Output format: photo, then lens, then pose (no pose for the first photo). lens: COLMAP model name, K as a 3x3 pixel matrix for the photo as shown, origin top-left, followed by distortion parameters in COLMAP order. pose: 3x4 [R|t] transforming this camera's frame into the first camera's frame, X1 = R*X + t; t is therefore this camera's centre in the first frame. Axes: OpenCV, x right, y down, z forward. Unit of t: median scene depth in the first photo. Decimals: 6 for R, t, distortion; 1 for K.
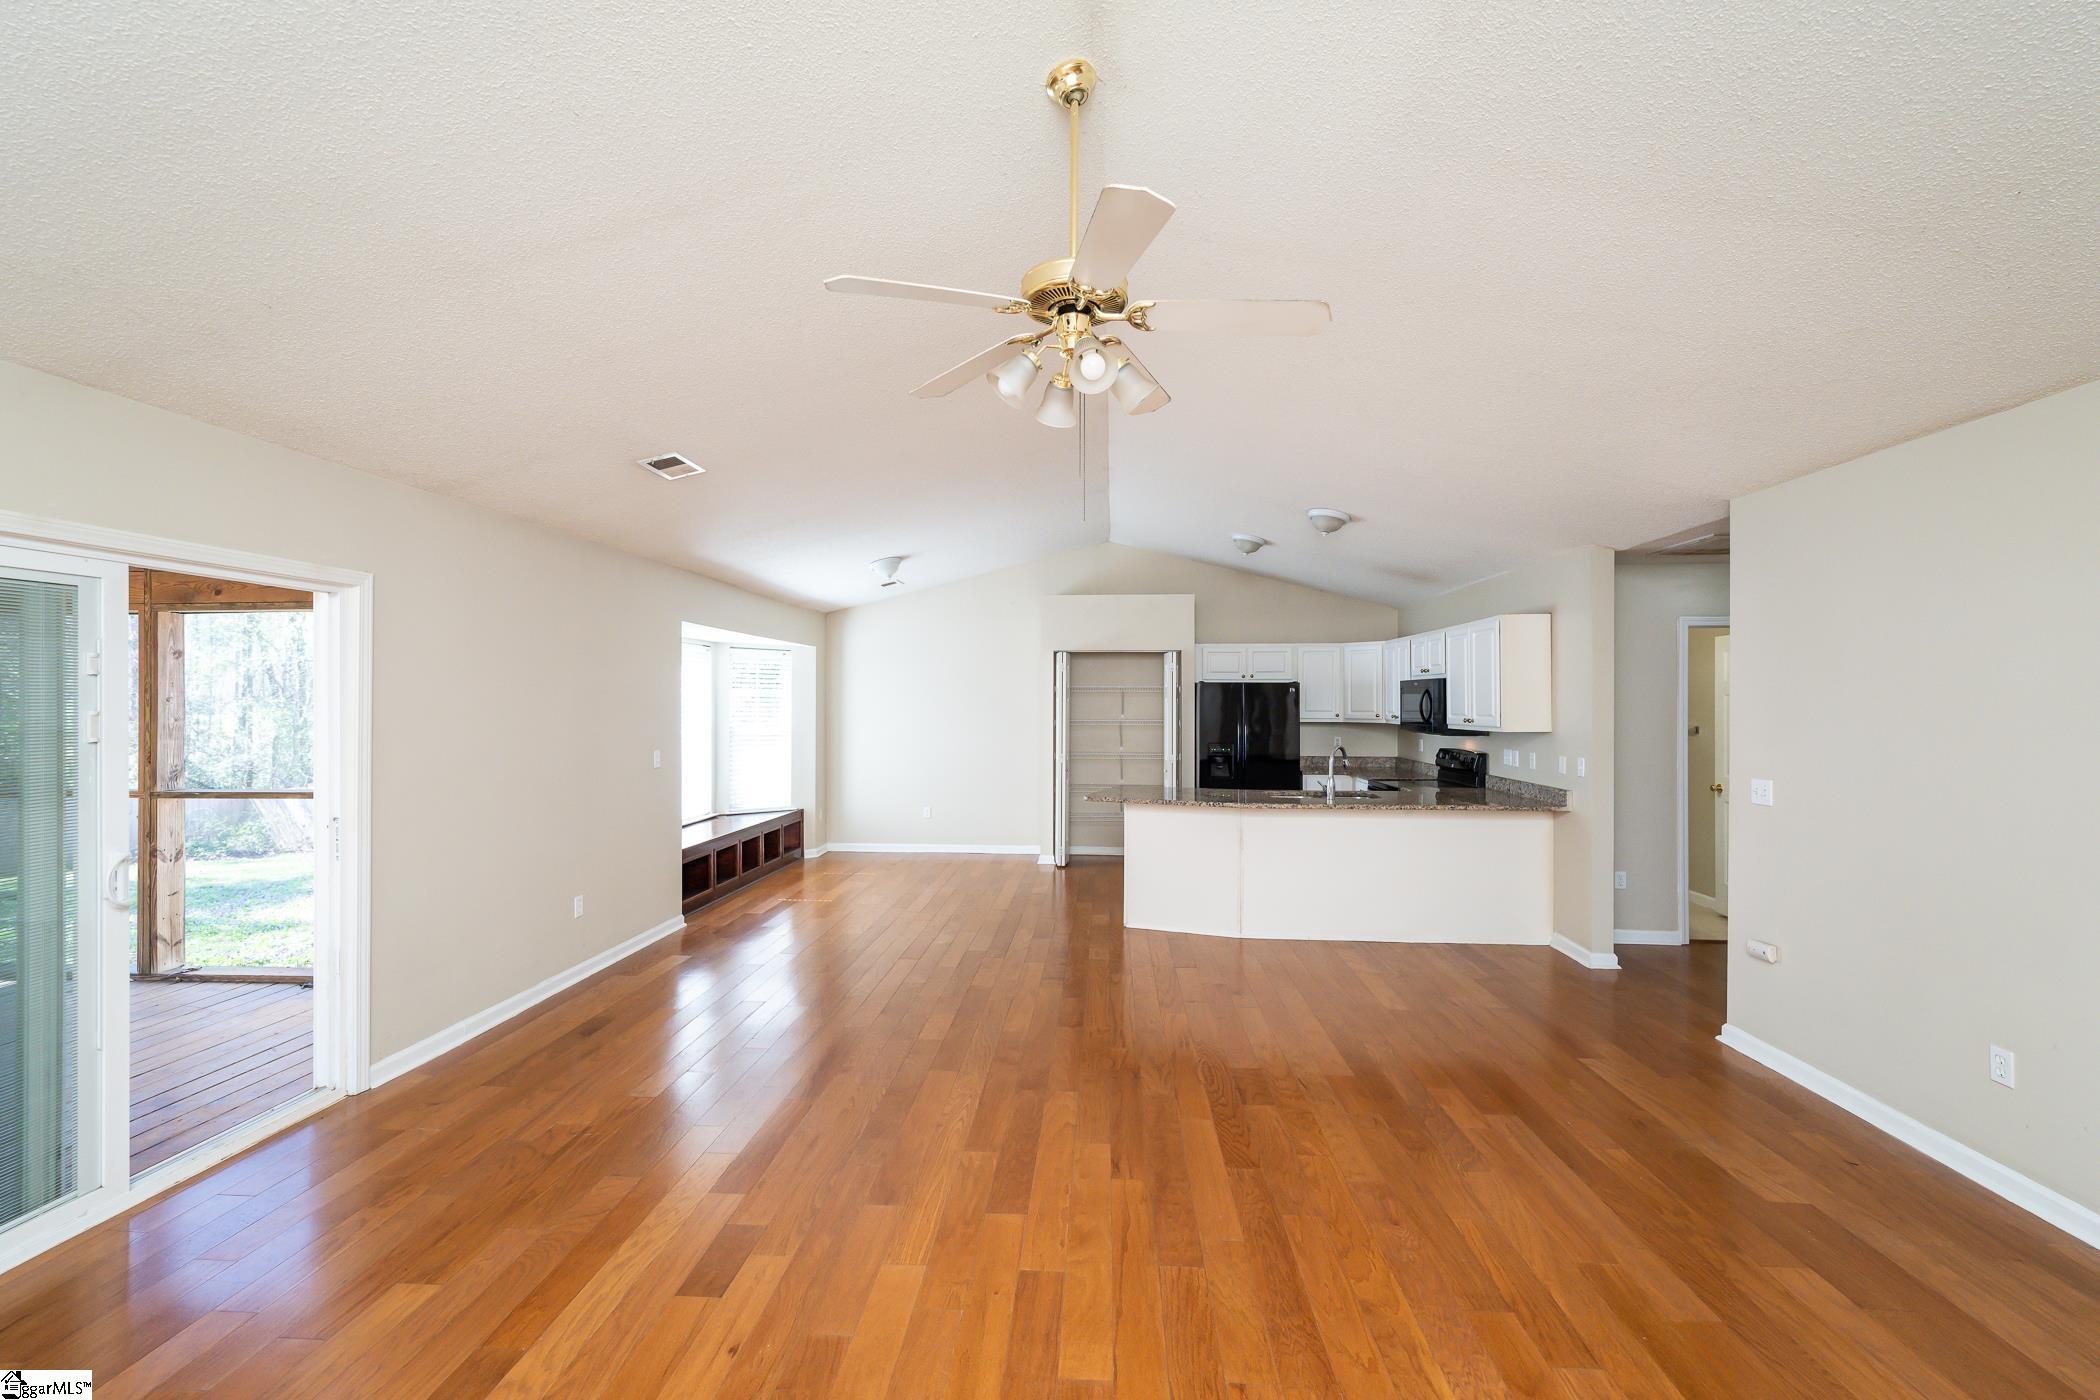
lens RADIAL K [[831.5, 0, 1048.9], [0, 831.5, 699.0], [0, 0, 1]] dist [0.006796, 0.000183]
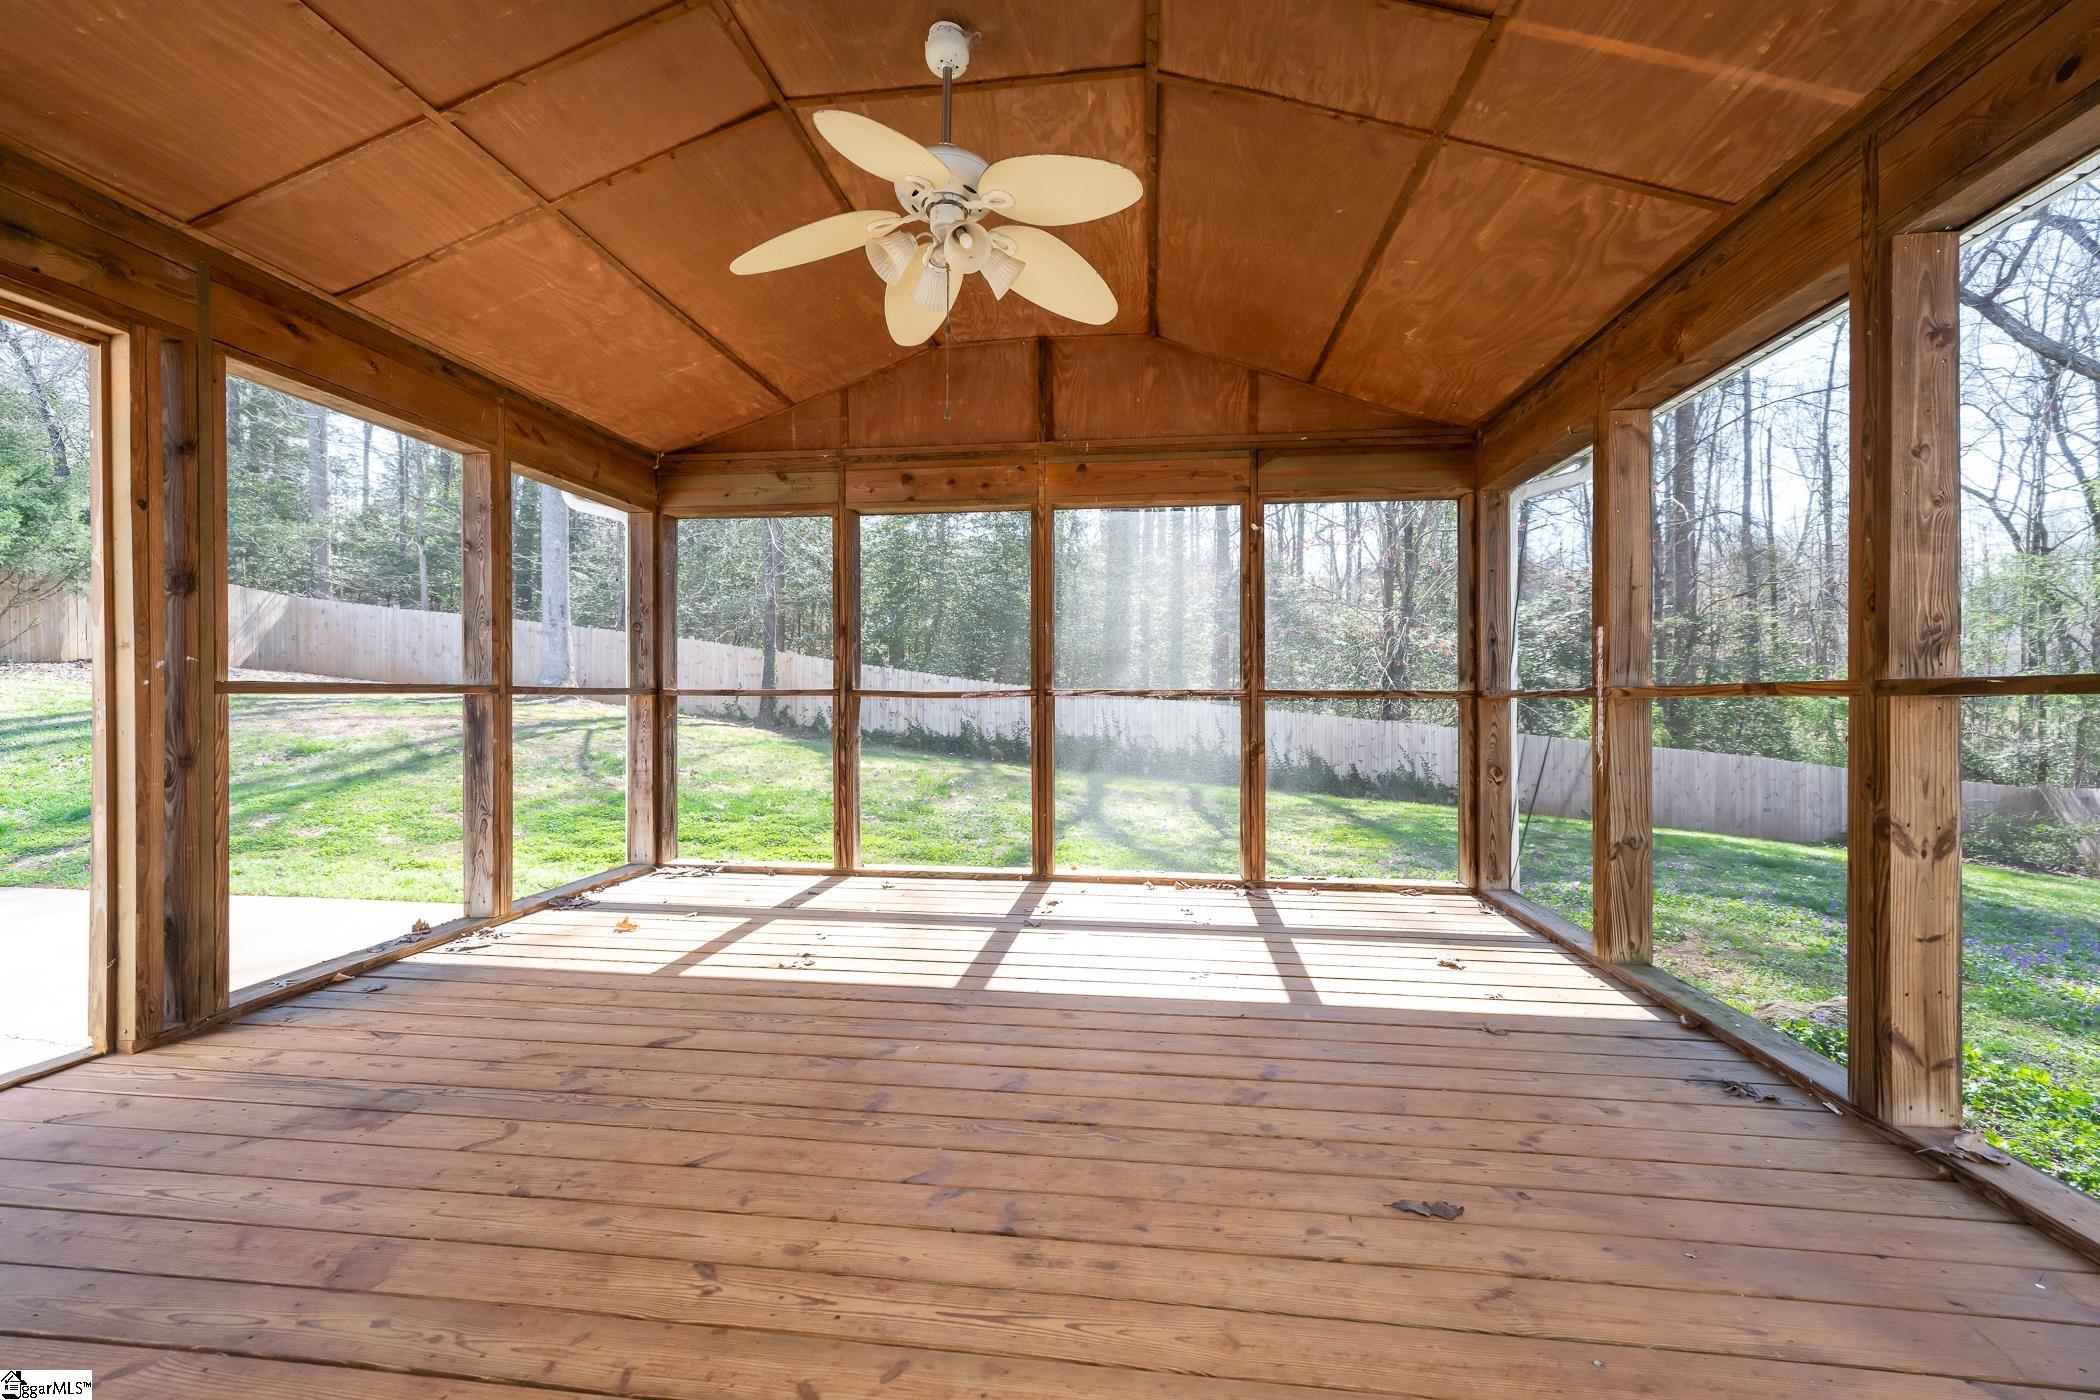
lens RADIAL K [[831.5, 0, 1046.3], [0, 831.5, 699.3], [0, 0, 1]] dist [0.006796, 0.000183]
pose [[-0.057160, 0.004089, -0.998357, -0.628254], [0.002341, 0.999989, 0.003962, 0.116594], [0.998362, -0.002110, -0.057169, 0.608209]]
